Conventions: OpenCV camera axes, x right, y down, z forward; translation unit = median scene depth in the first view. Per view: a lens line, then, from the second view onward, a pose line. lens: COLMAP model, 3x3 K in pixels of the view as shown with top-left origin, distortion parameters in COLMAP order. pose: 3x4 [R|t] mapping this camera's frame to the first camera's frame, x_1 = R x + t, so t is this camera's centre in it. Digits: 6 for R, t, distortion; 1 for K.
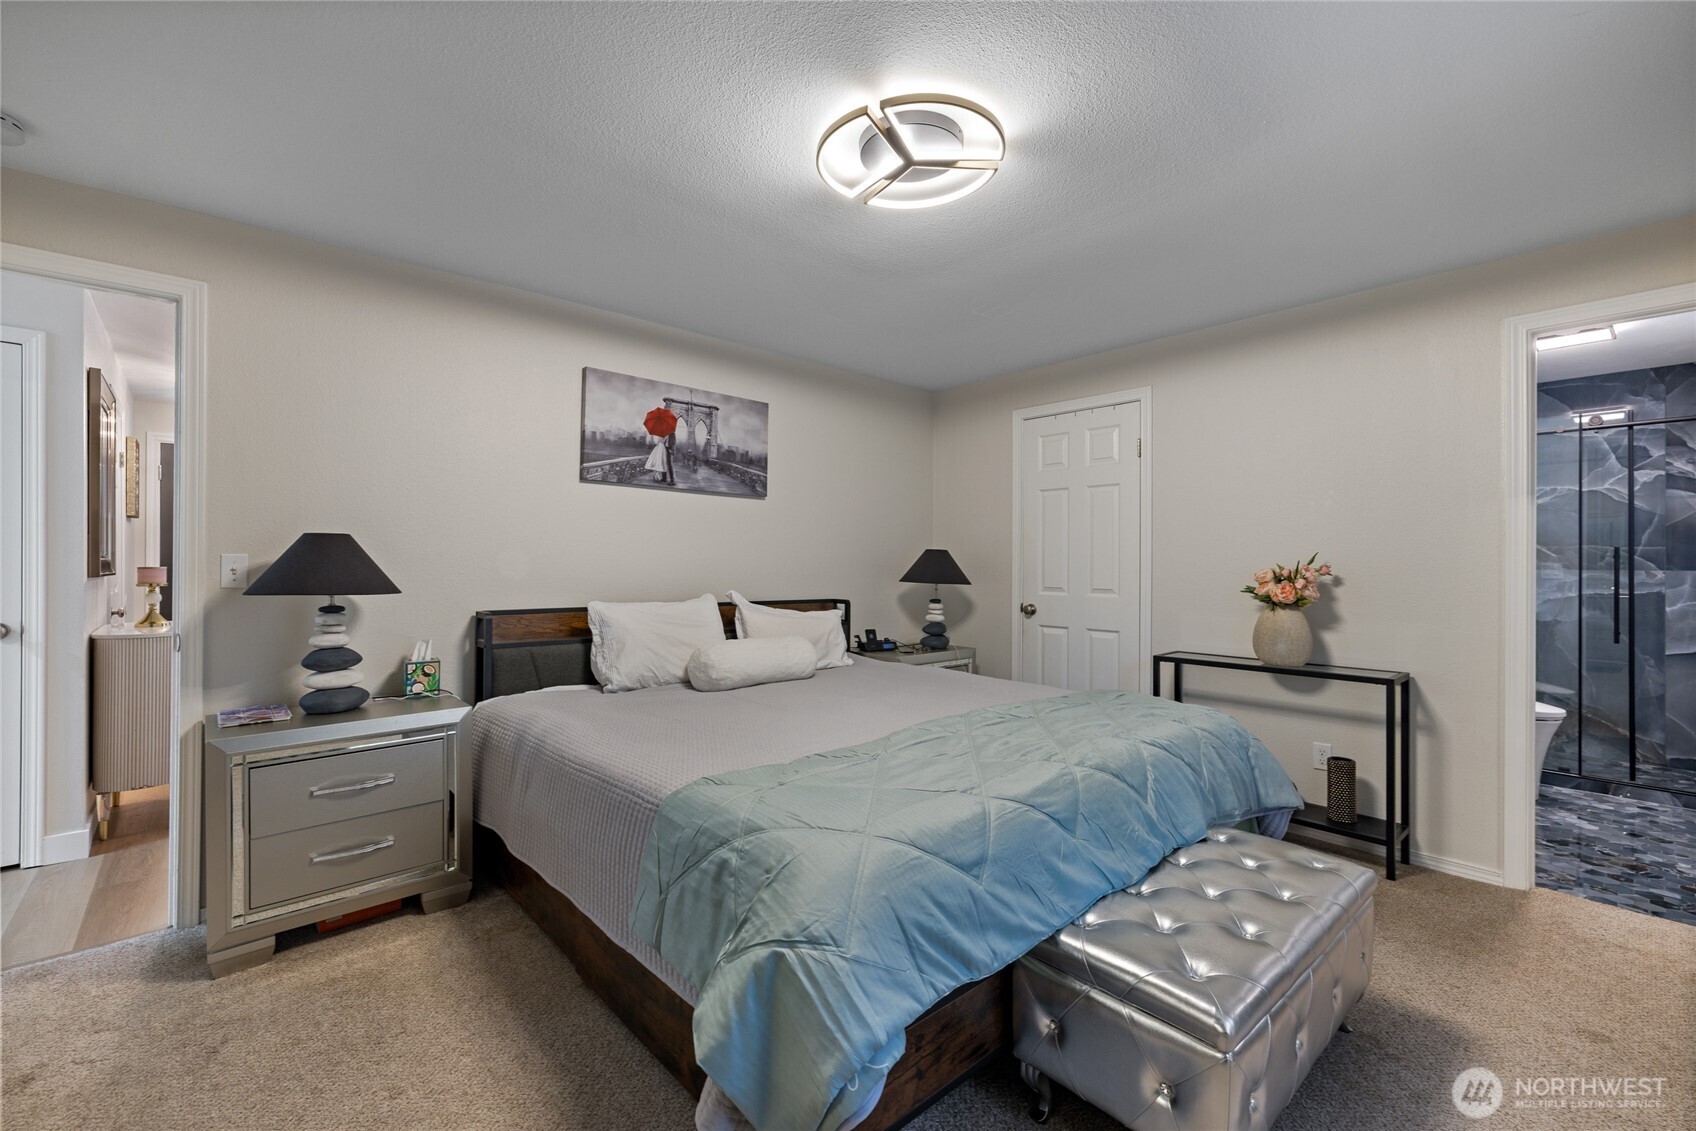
lens RADIAL K [[713.8, 0, 829.7], [0, 713.8, 567.2], [0, 0, 1]] dist [0.000005, 0.000350]
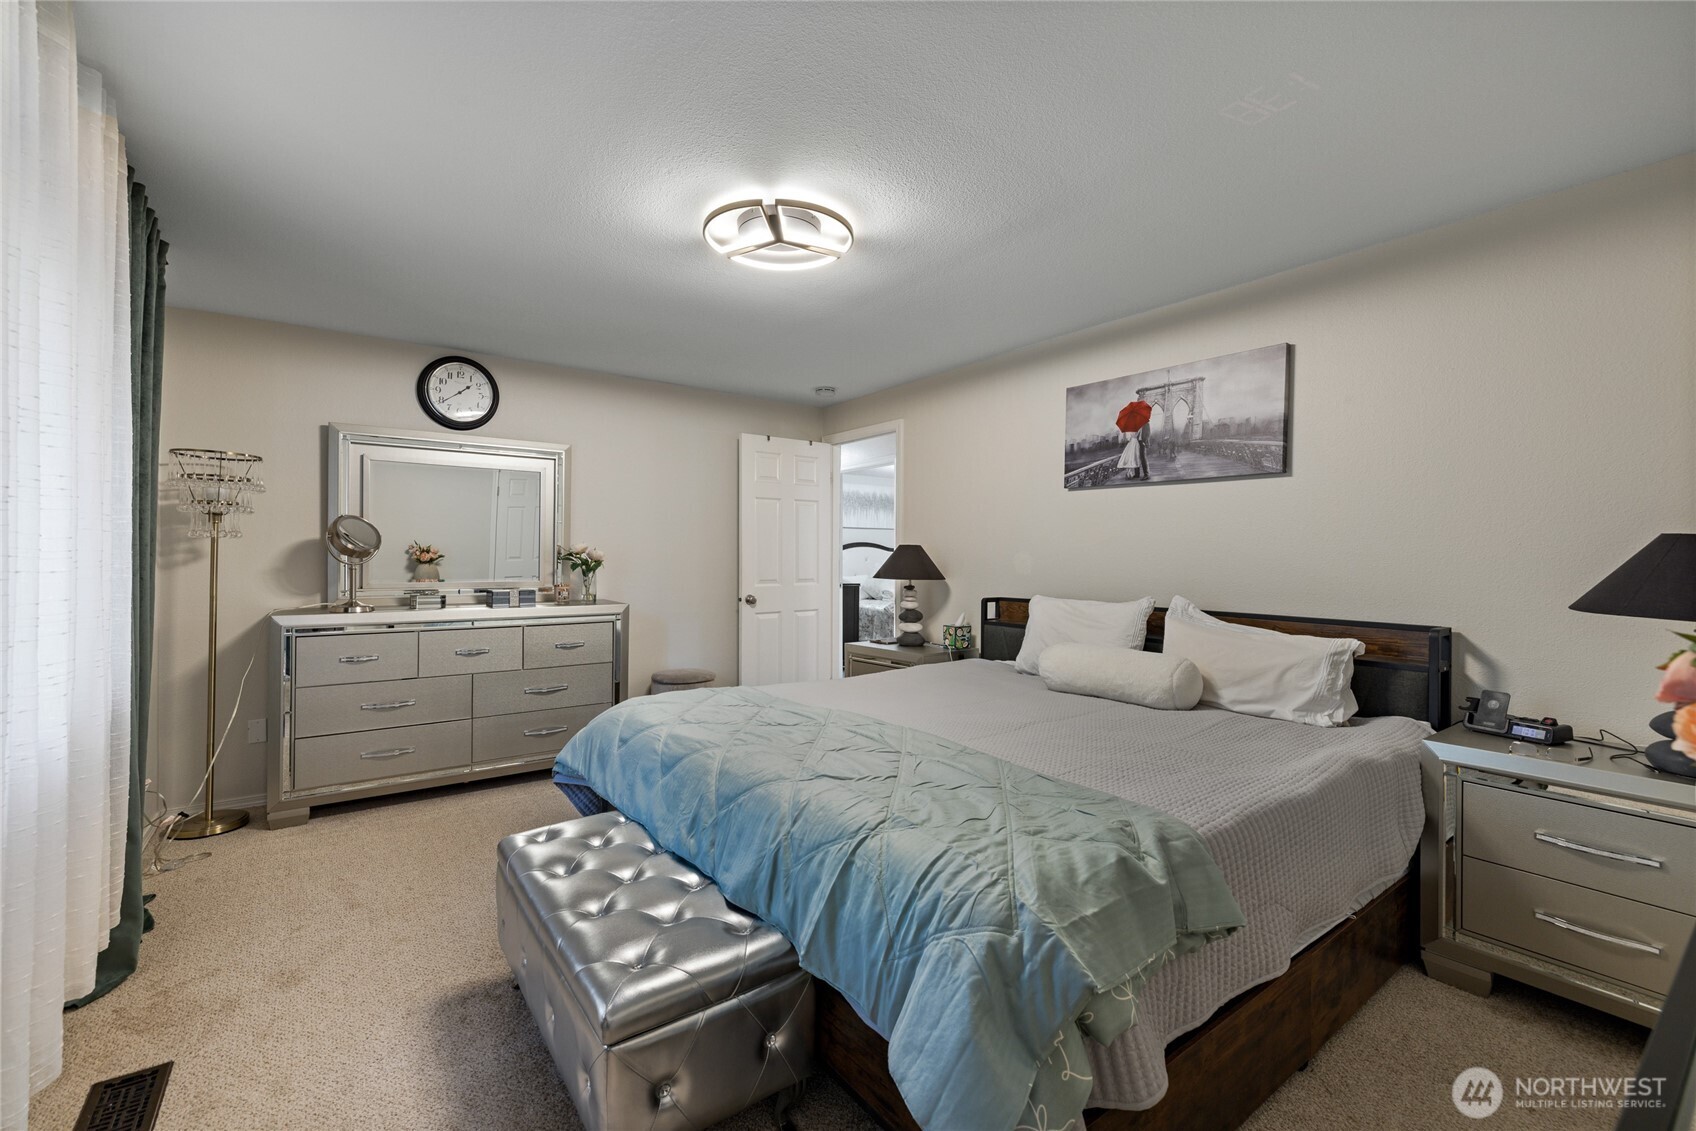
lens RADIAL K [[713.8, 0, 829.7], [0, 713.8, 567.2], [0, 0, 1]] dist [0.000005, 0.000350]
pose [[-0.086074, 0.013938, -0.996191, 0.765401], [-0.006192, 0.999875, 0.014524, -0.011042], [0.996269, 0.007418, -0.085977, 0.677648]]
